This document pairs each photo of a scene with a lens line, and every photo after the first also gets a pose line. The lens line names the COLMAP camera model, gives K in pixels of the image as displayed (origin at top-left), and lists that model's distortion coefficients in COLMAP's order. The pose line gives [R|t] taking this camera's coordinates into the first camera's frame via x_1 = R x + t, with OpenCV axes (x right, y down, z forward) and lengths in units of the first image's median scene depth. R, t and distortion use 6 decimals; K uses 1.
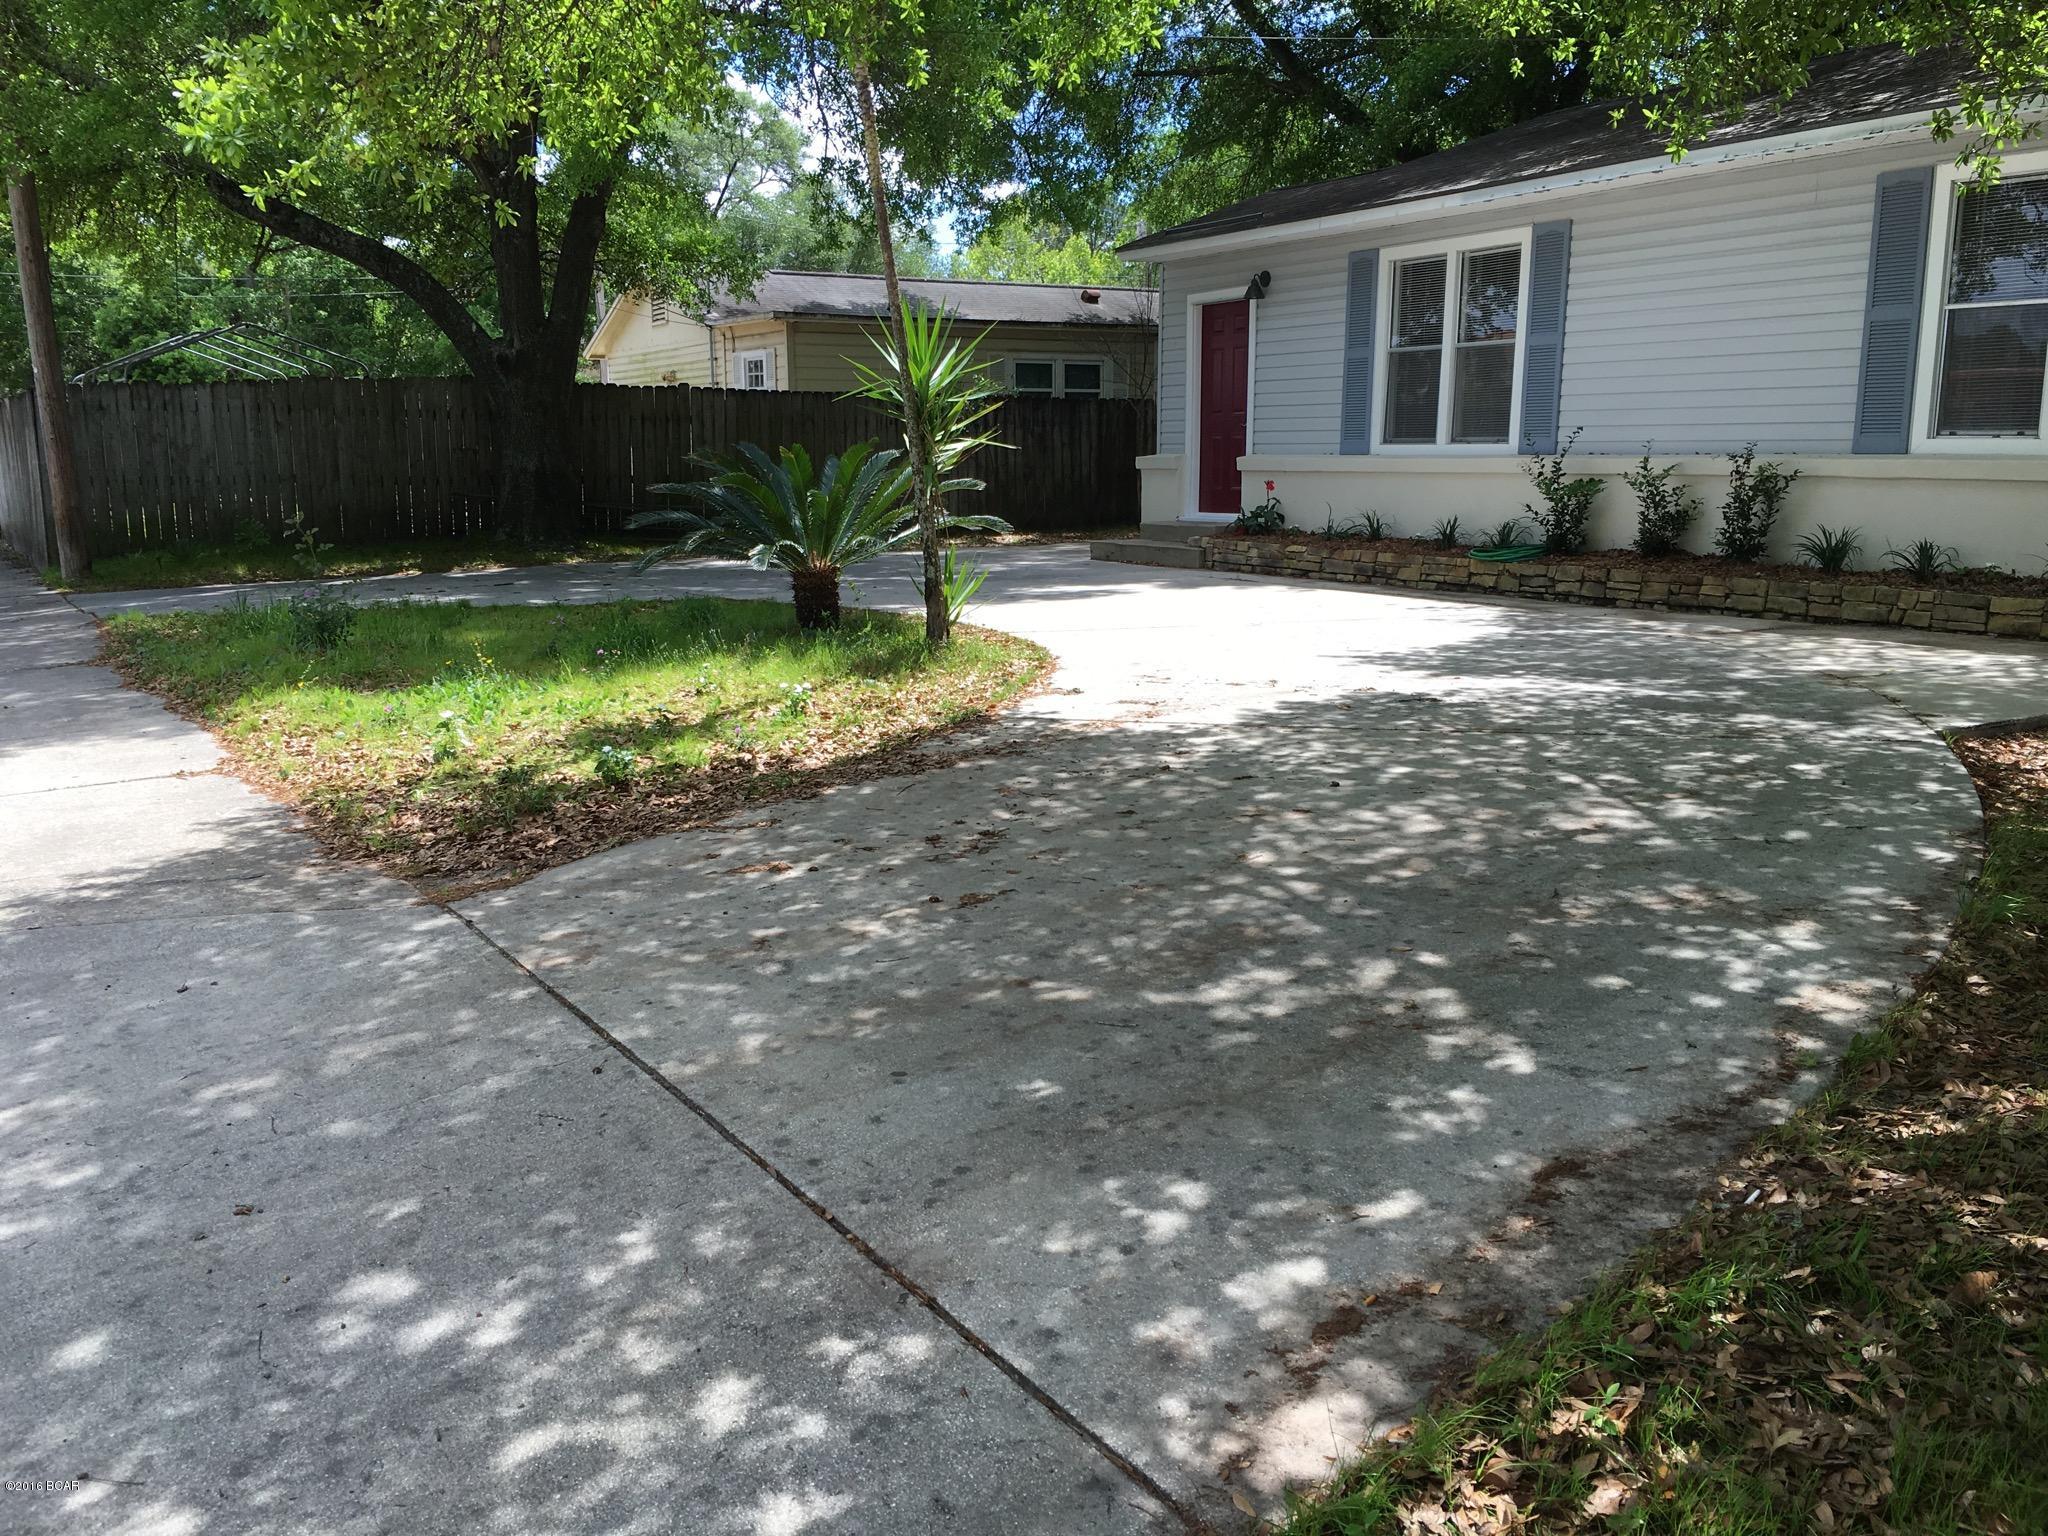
lens RADIAL K [[1744.6, 0, 999.7], [0, 1744.6, 773.3], [0, 0, 1]] dist [0.085506, -0.125485]
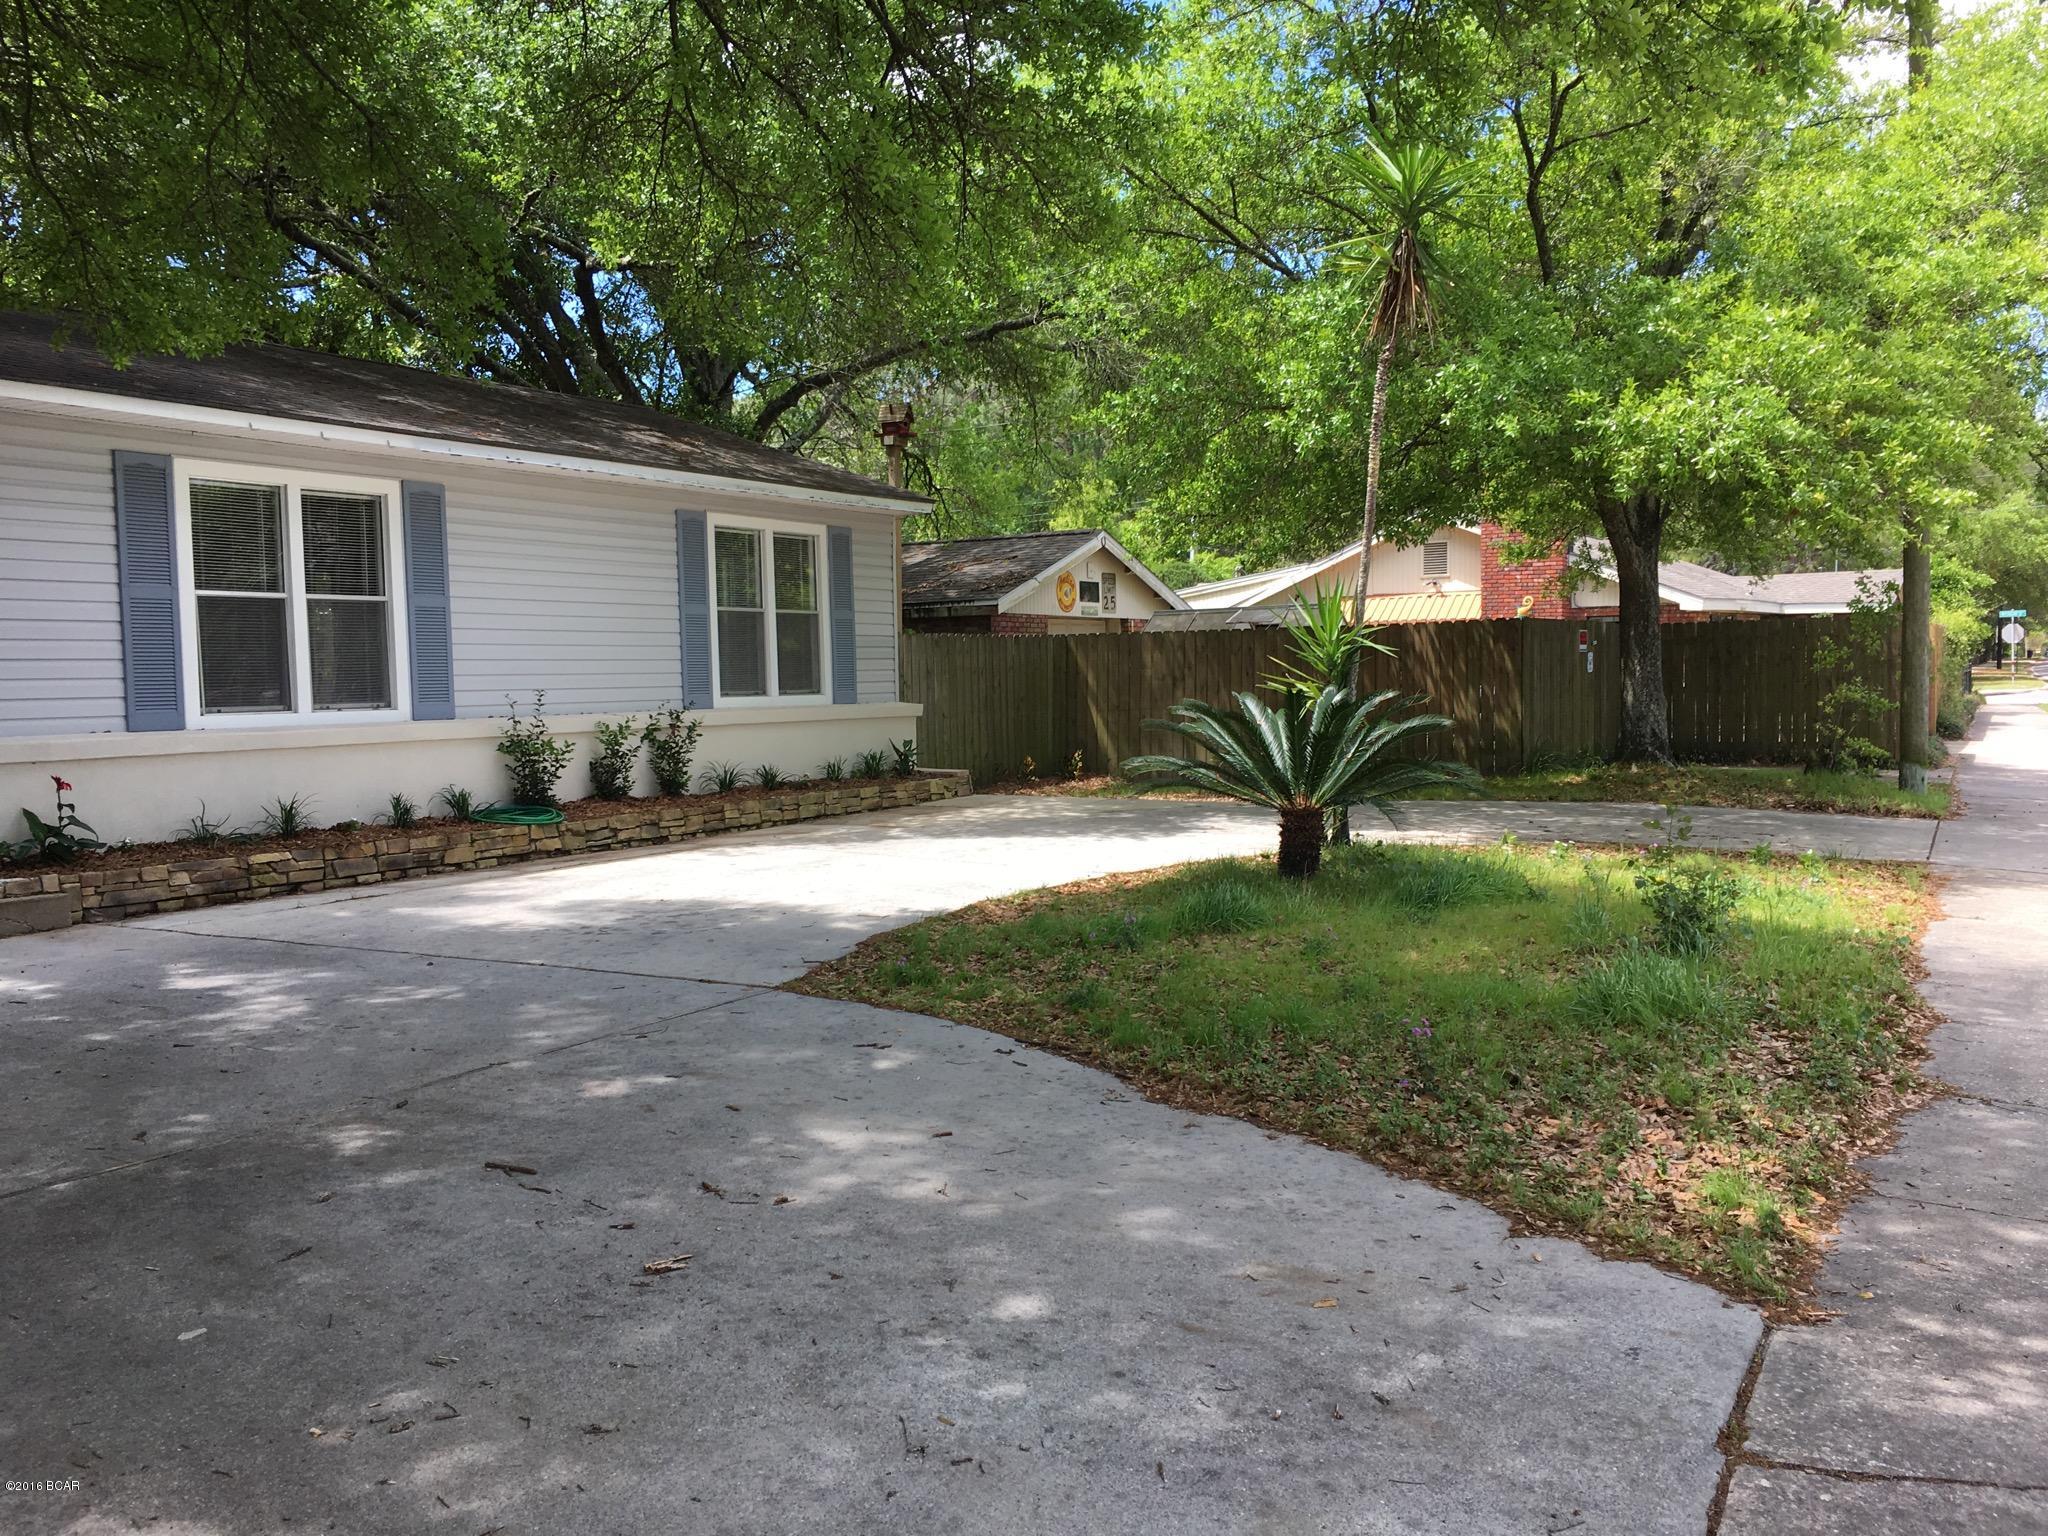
lens RADIAL K [[1744.6, 0, 996.8], [0, 1744.6, 762.9], [0, 0, 1]] dist [0.085506, -0.125485]
pose [[-0.482884, -0.026229, 0.875291, -0.818065], [0.187434, 0.973290, 0.132569, -0.280426], [-0.855390, 0.228075, -0.465070, 1.464575]]
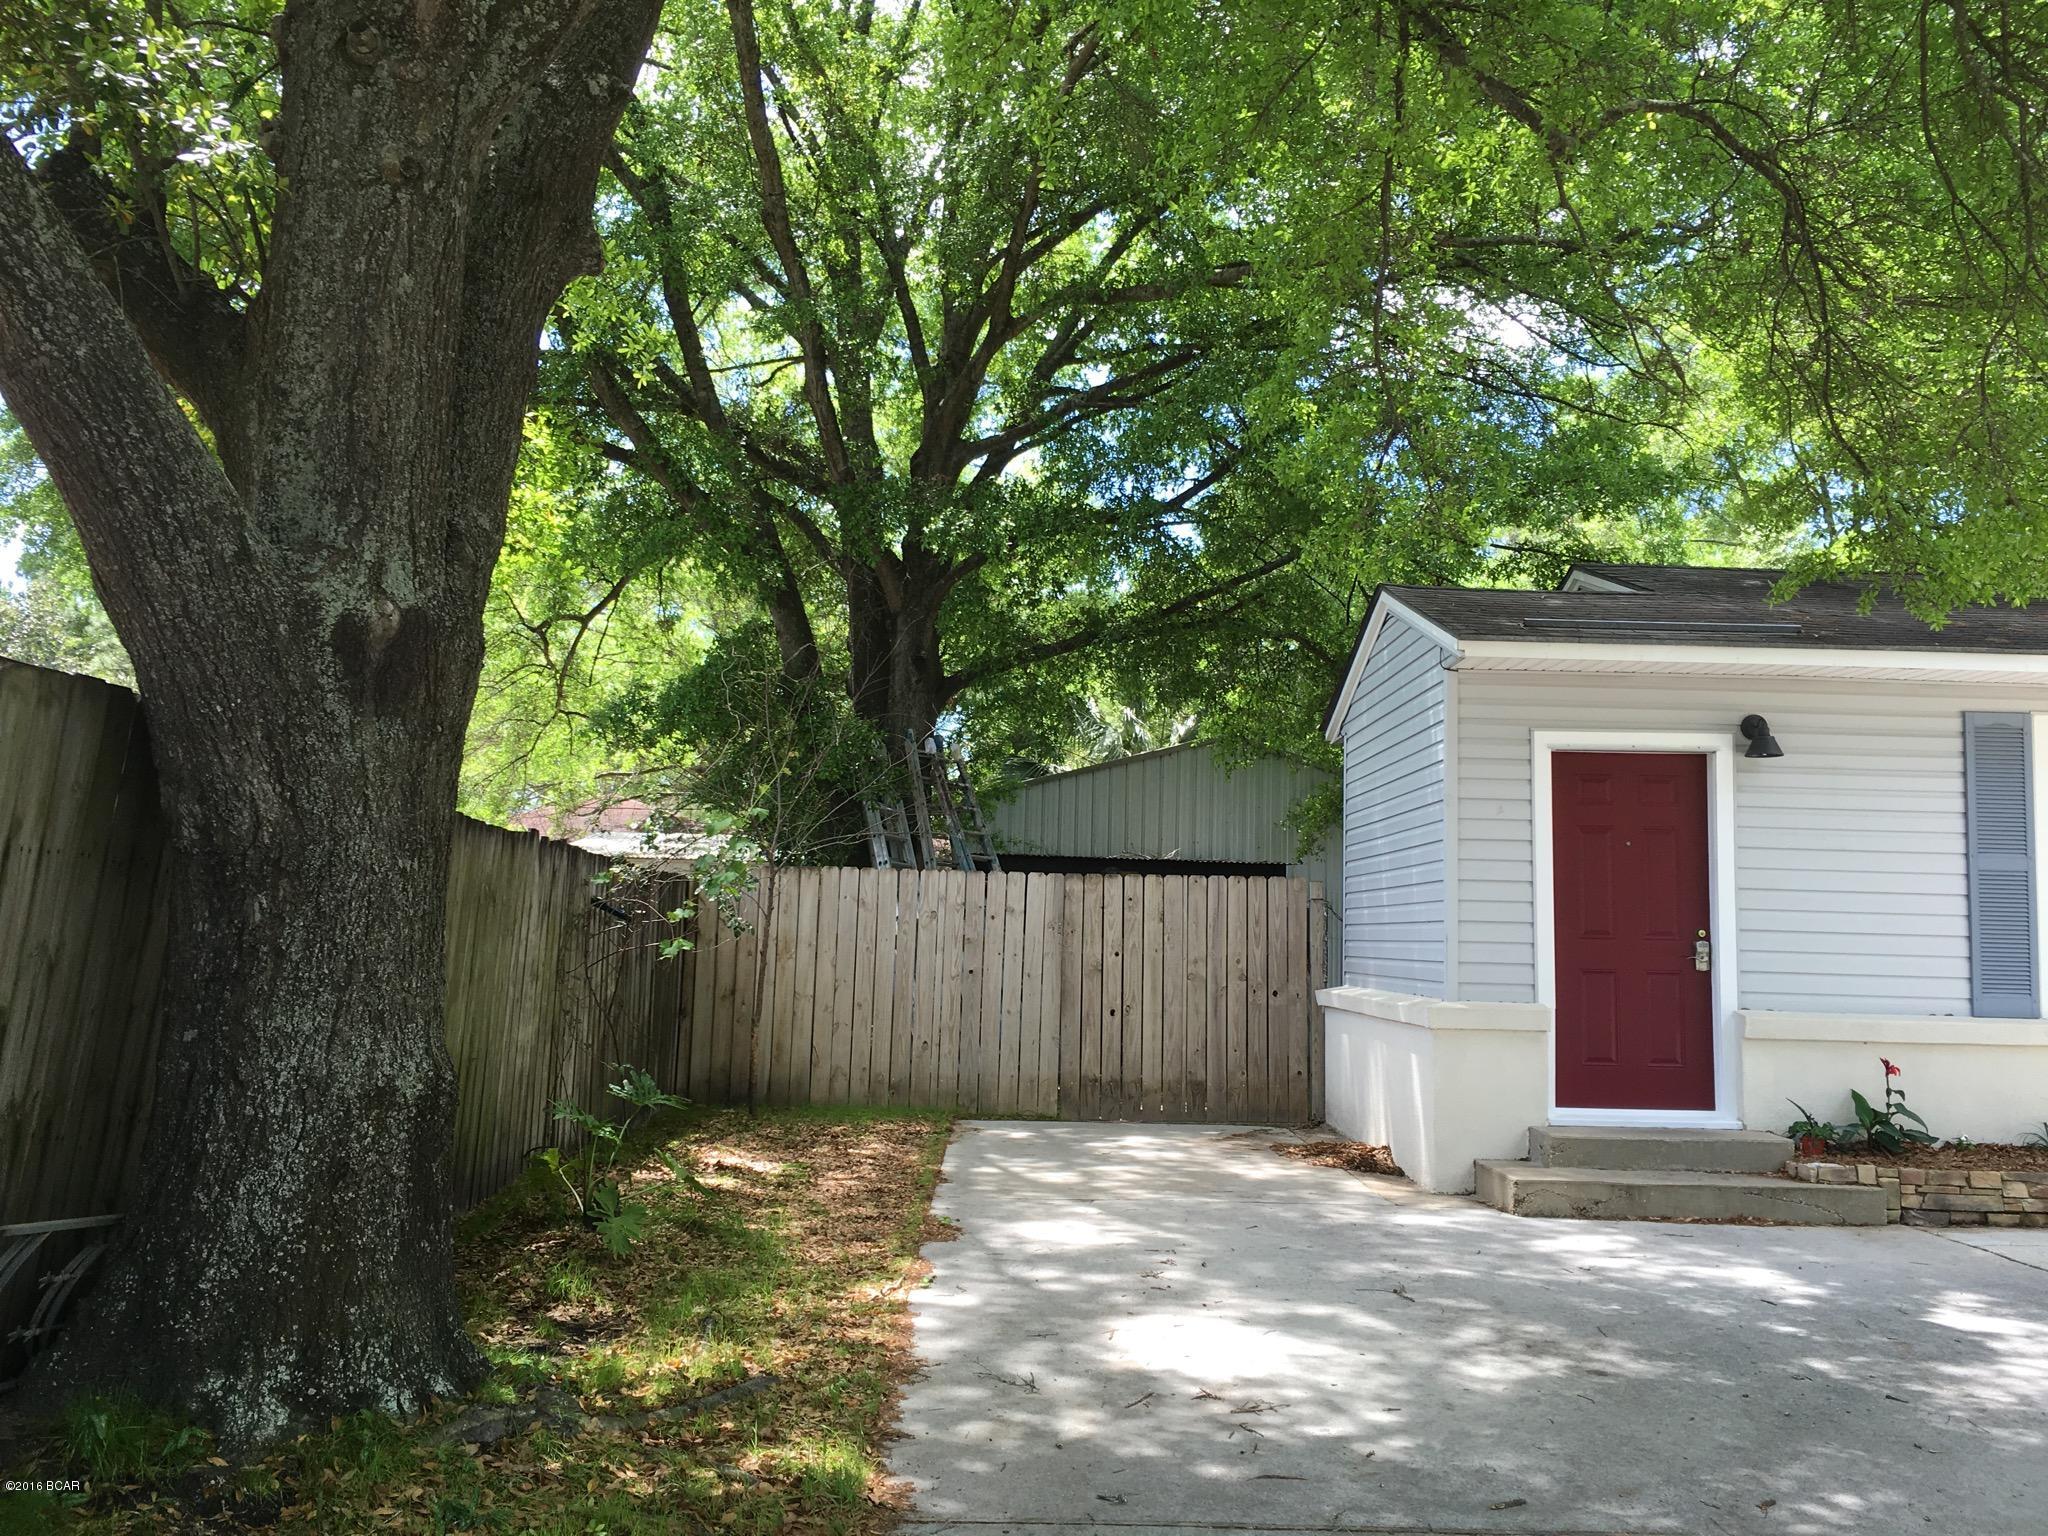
lens RADIAL K [[1744.6, 0, 1035.3], [0, 1744.6, 780.8], [0, 0, 1]] dist [0.085506, -0.125485]
pose [[0.487627, 0.098536, 0.867474, -0.742166], [0.134716, 0.973218, -0.186274, -0.270699], [-0.862596, 0.207695, 0.461293, 1.387946]]
